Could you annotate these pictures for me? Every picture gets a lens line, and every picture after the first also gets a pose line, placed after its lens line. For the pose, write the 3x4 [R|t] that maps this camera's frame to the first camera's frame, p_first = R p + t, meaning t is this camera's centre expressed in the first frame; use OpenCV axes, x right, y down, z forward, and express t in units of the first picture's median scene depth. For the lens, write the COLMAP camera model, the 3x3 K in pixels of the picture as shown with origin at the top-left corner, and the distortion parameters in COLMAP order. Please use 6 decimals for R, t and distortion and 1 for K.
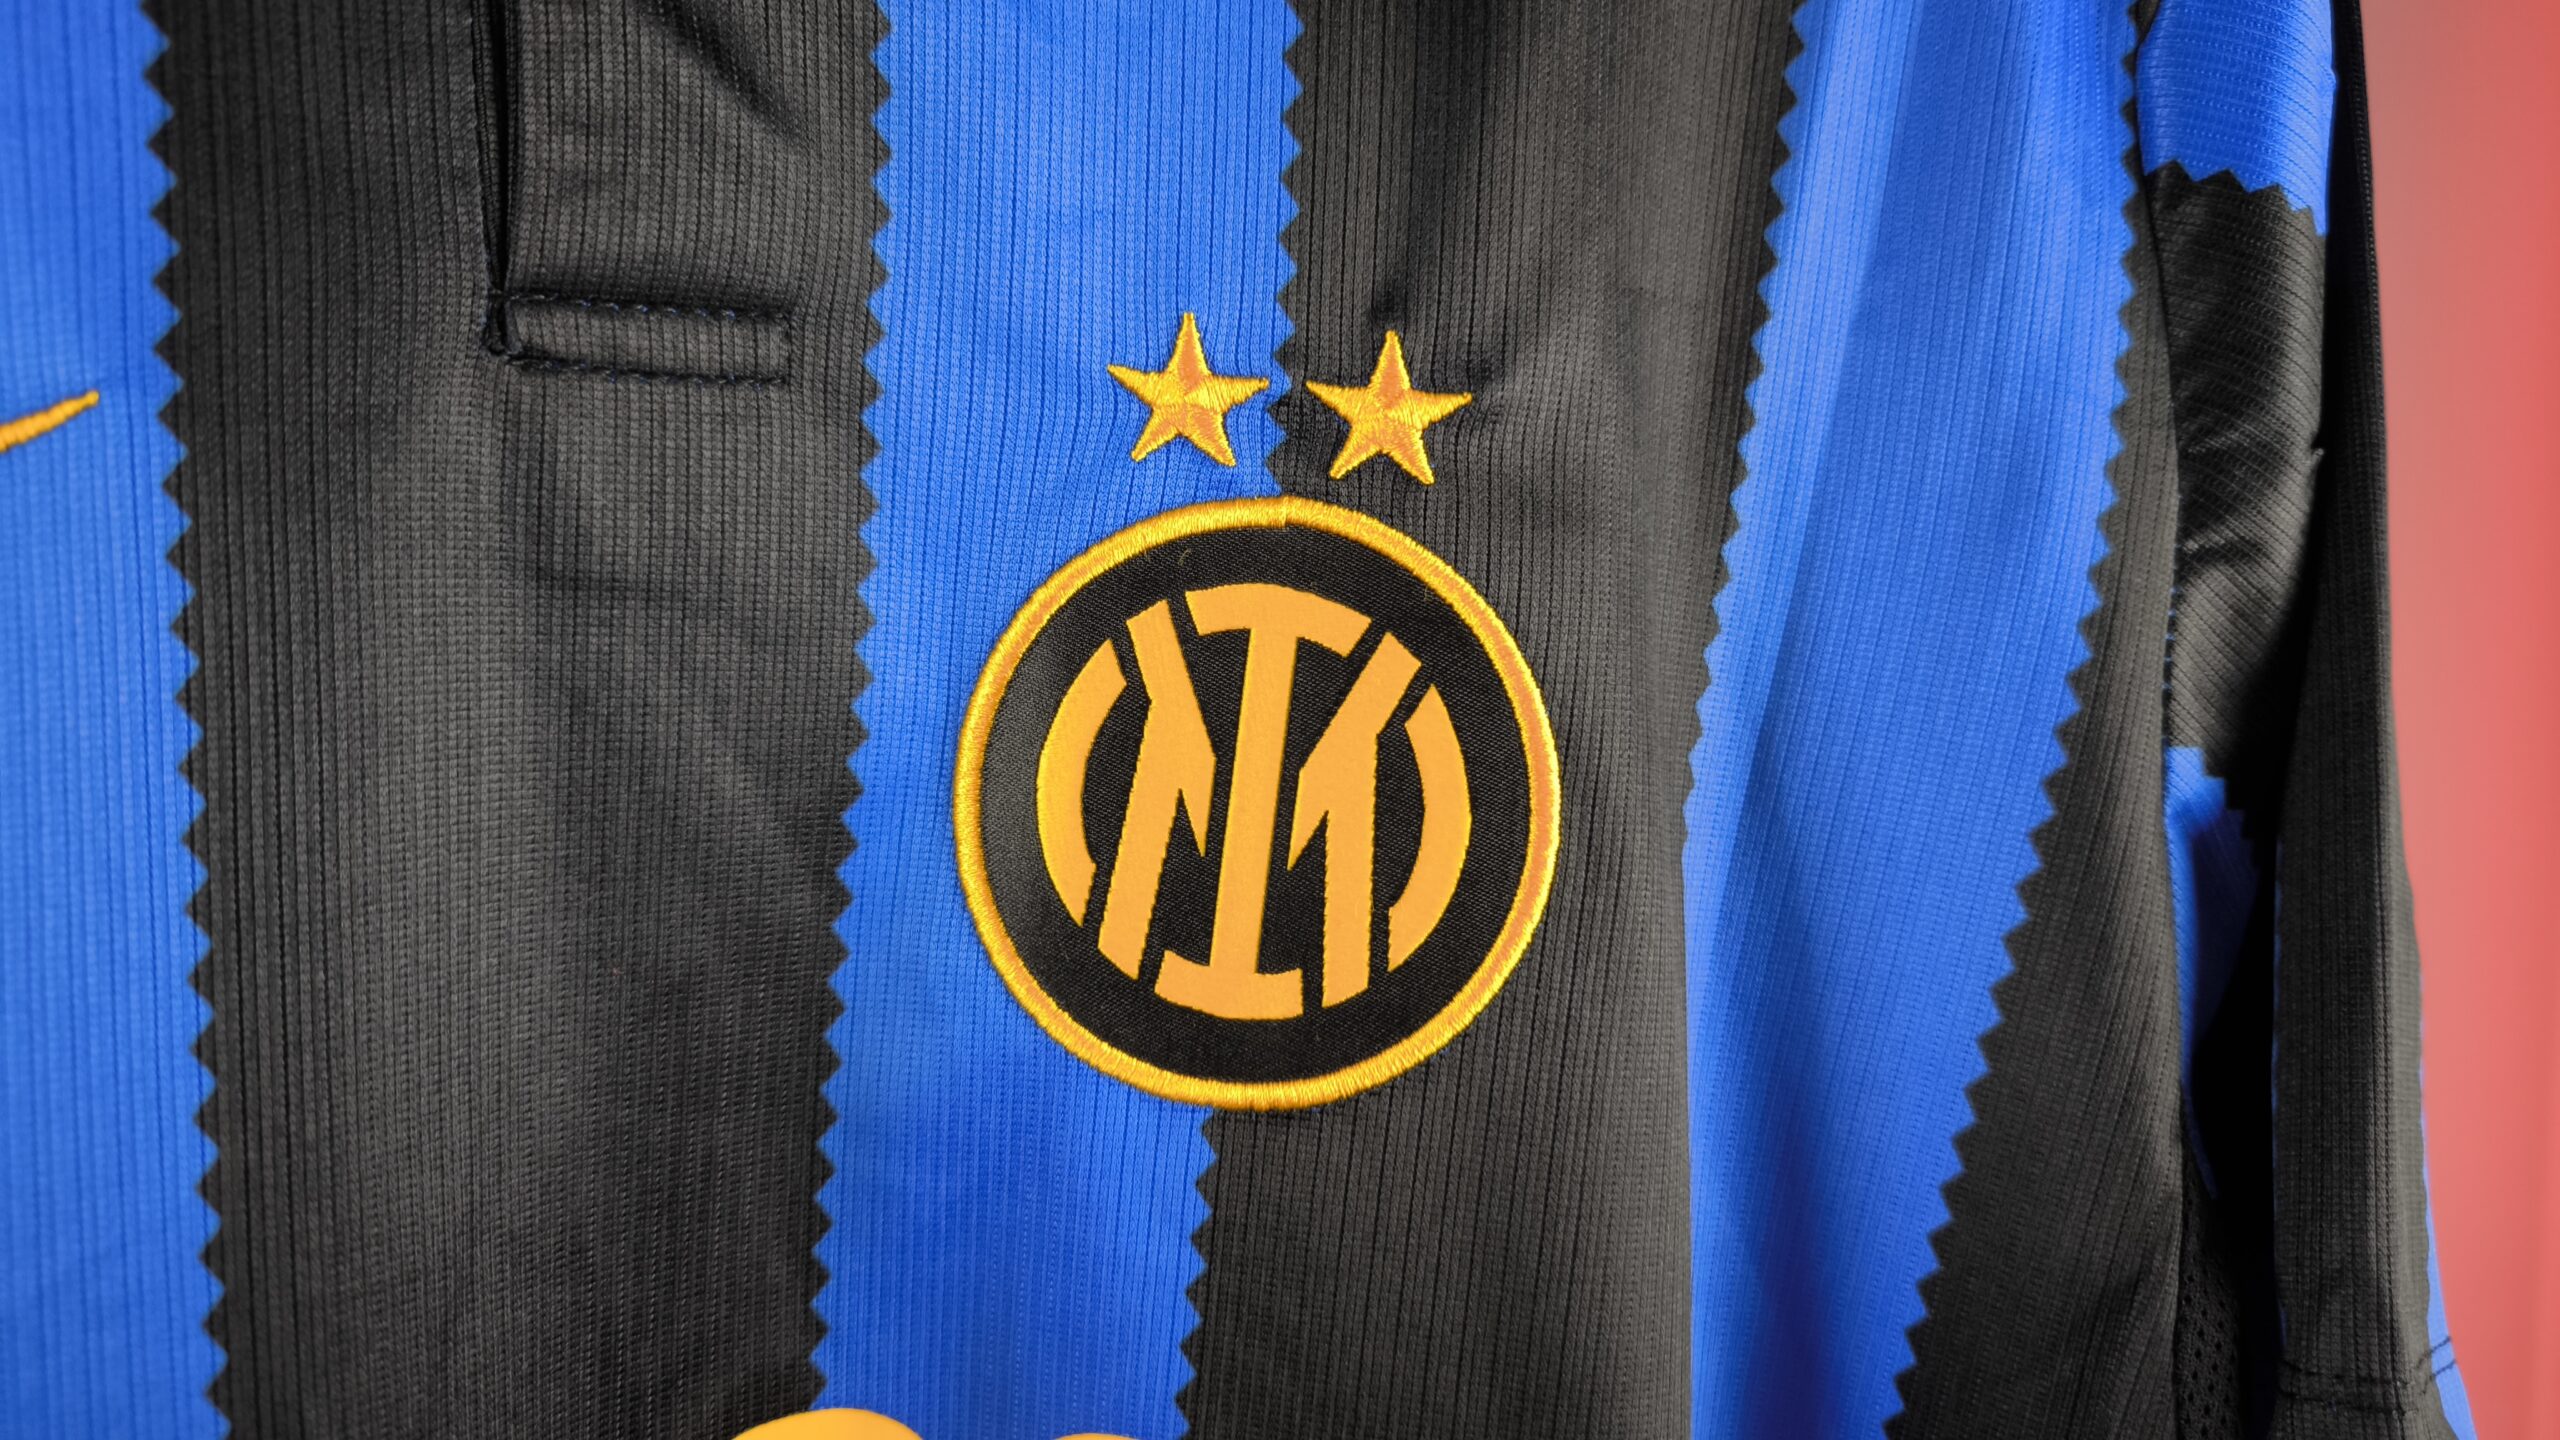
lens RADIAL K [[1796.2, 0, 1286.3], [0, 1796.2, 735.3], [0, 0, 1]] dist [-0.020066, 0.002726]
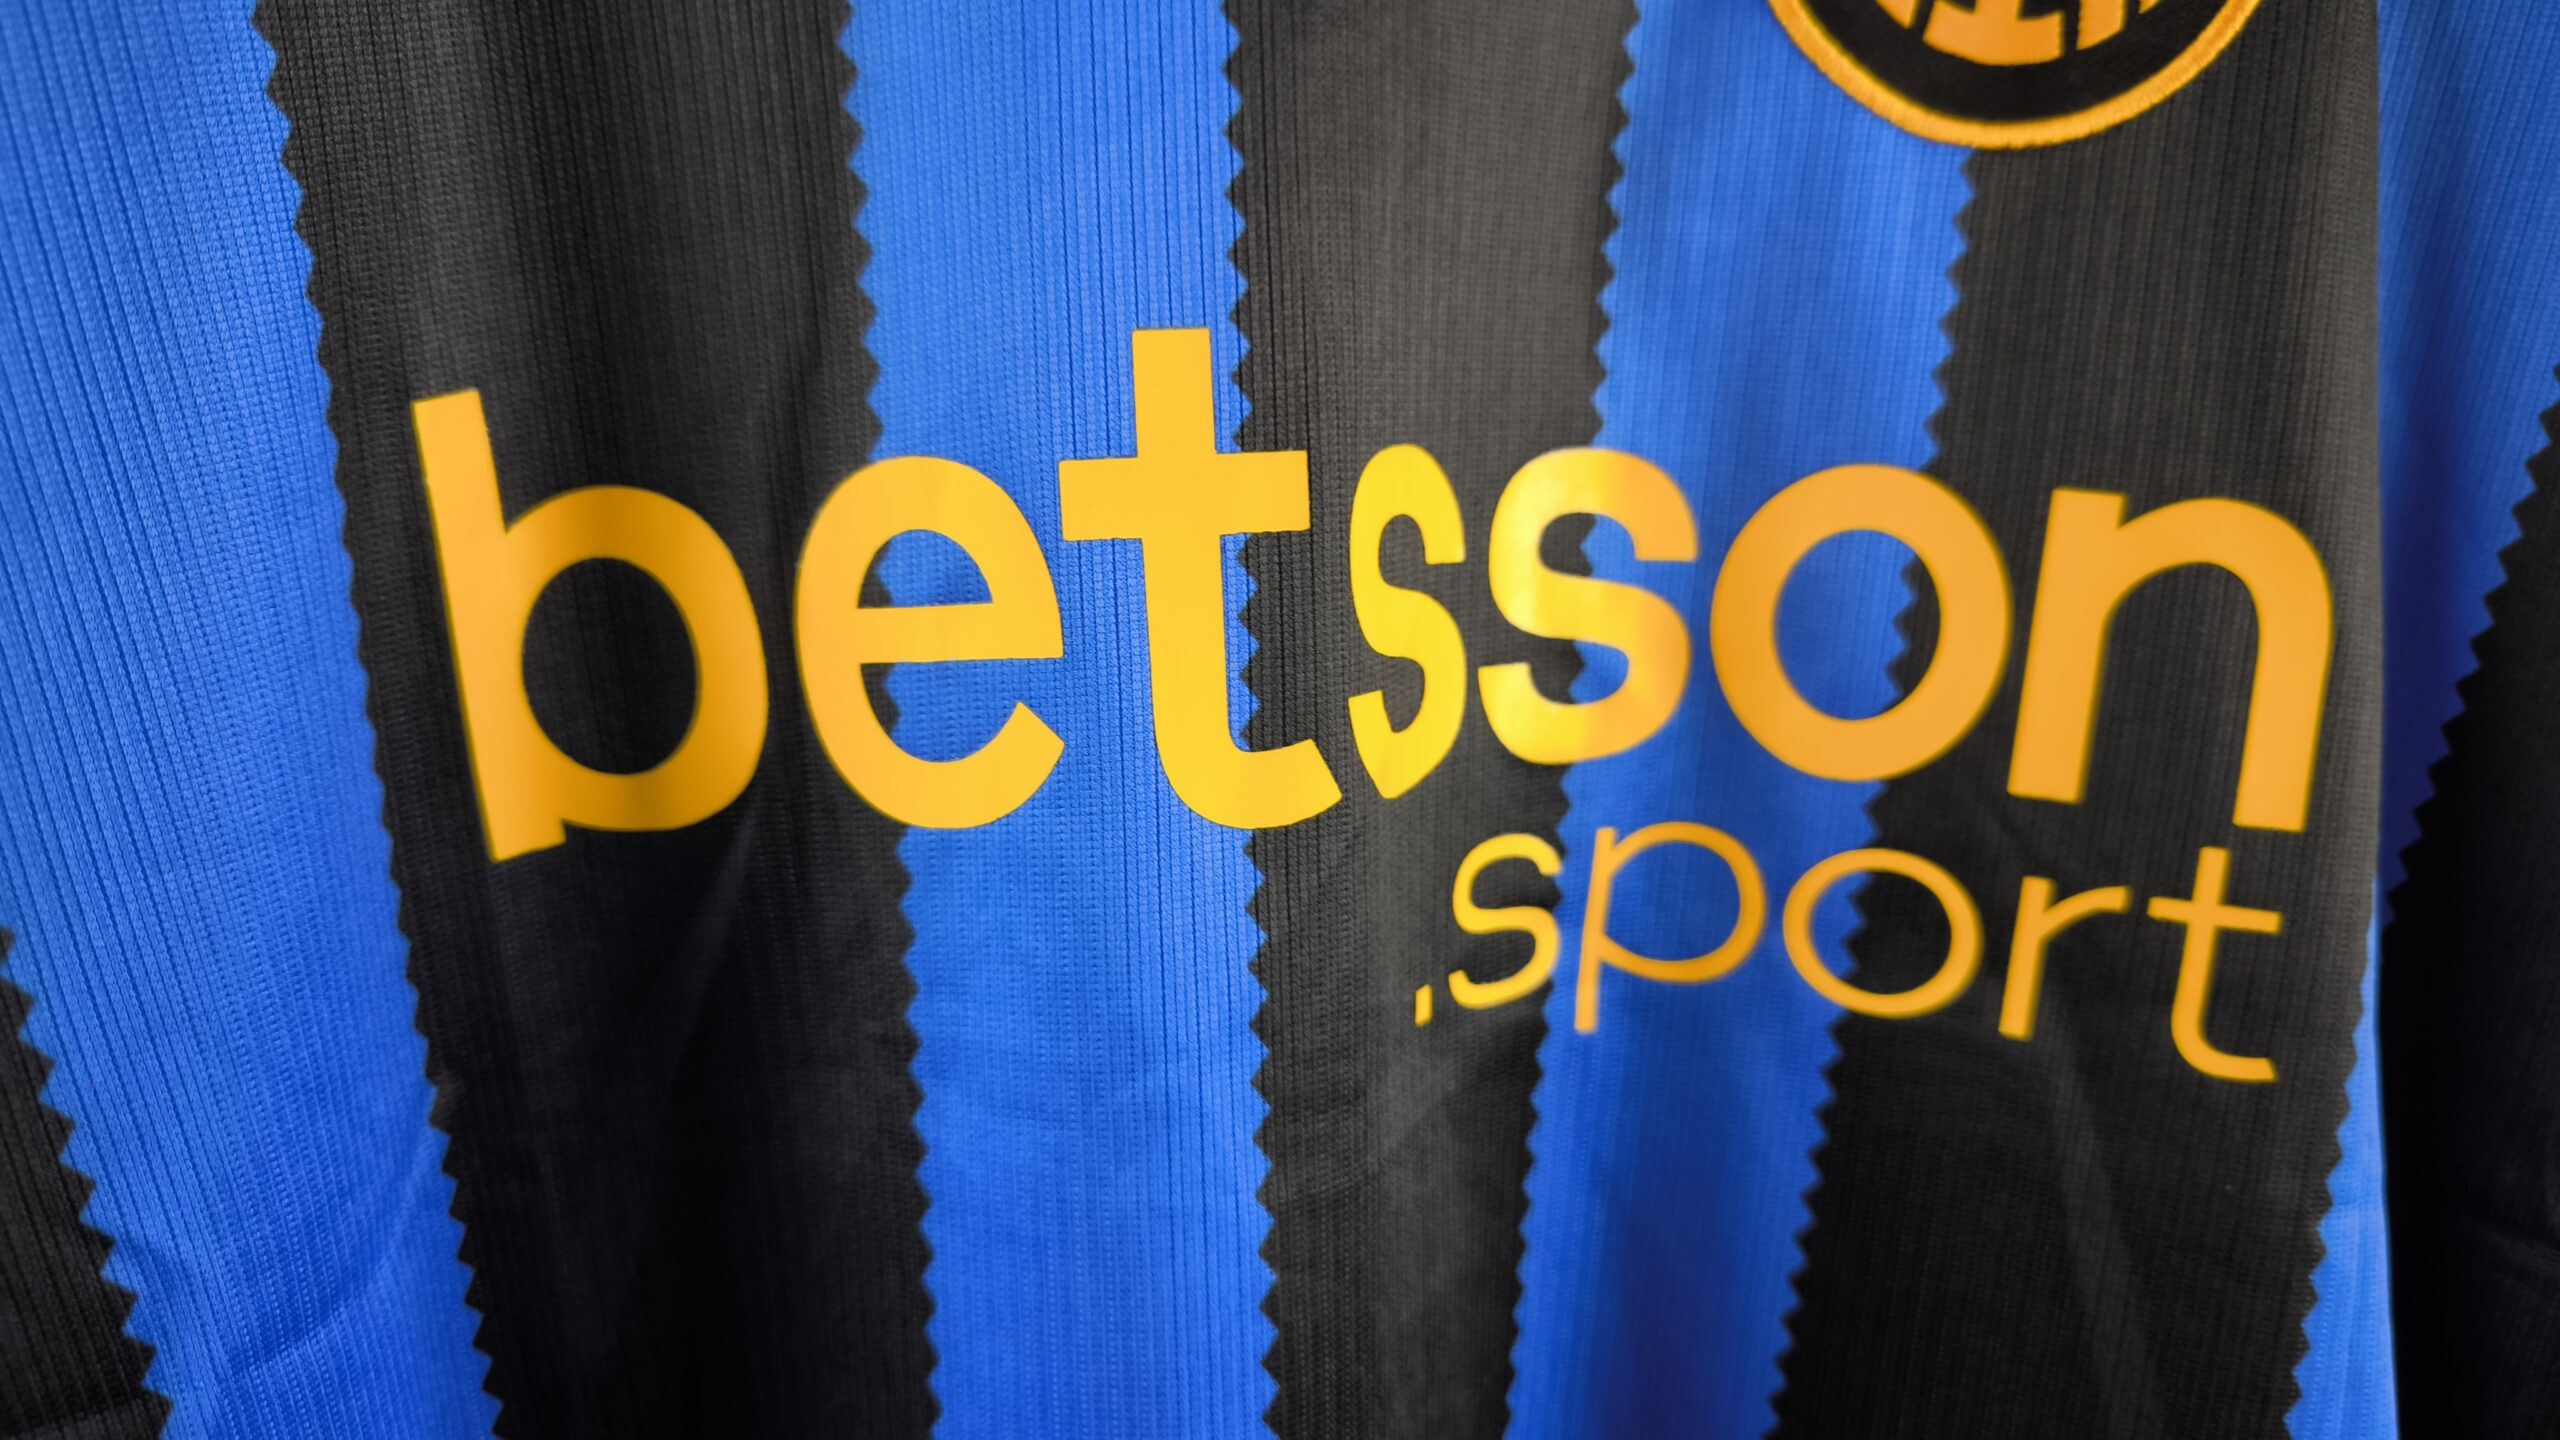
lens RADIAL K [[1826.3, 0, 1280.0], [0, 1826.3, 720.0], [0, 0, 1]] dist [-0.029958, -0.000630]
pose [[0.999349, -0.006923, -0.035416, -0.452525], [0.009521, 0.997233, 0.073732, 0.495106], [0.034807, -0.074021, 0.996649, -0.170162]]
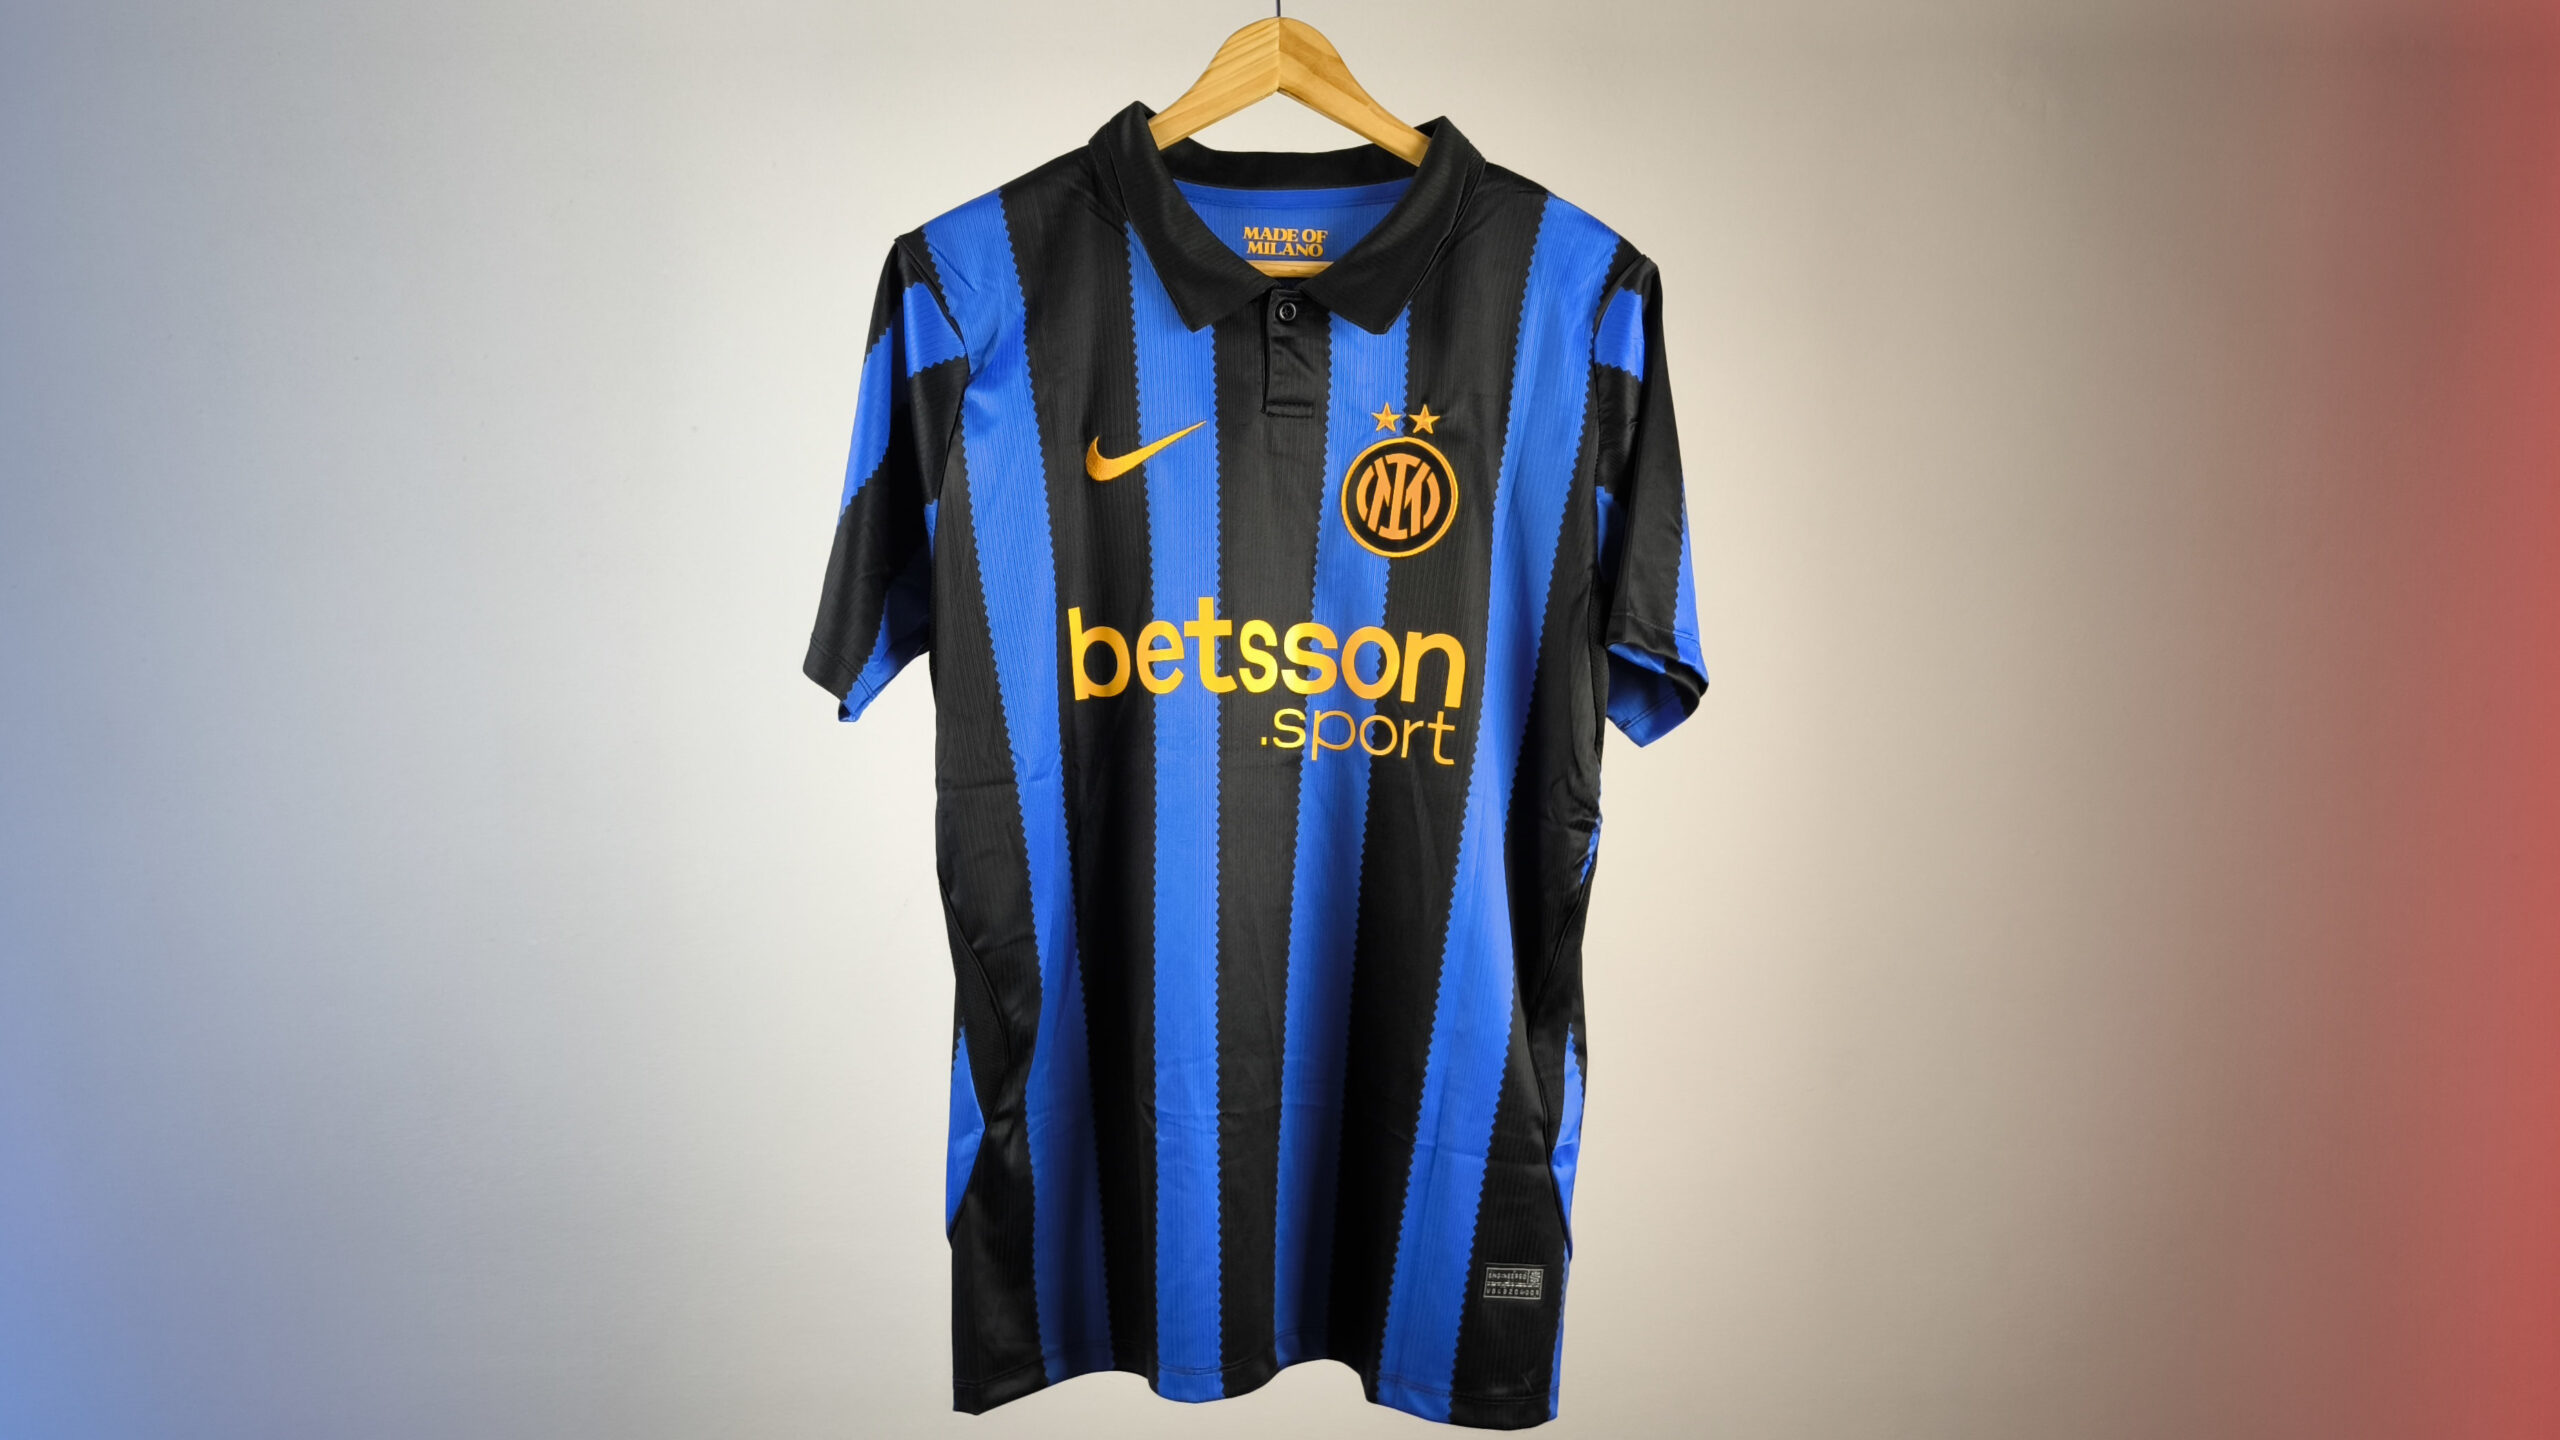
lens RADIAL K [[1617.3, 0, 1273.8], [0, 1617.3, 759.0], [0, 0, 1]] dist [-0.001393, -0.000311]
pose [[0.971680, 0.015120, -0.235815, 0.761817], [-0.019841, 0.999647, -0.017660, 0.905008], [0.235464, 0.021838, 0.971638, -3.679251]]
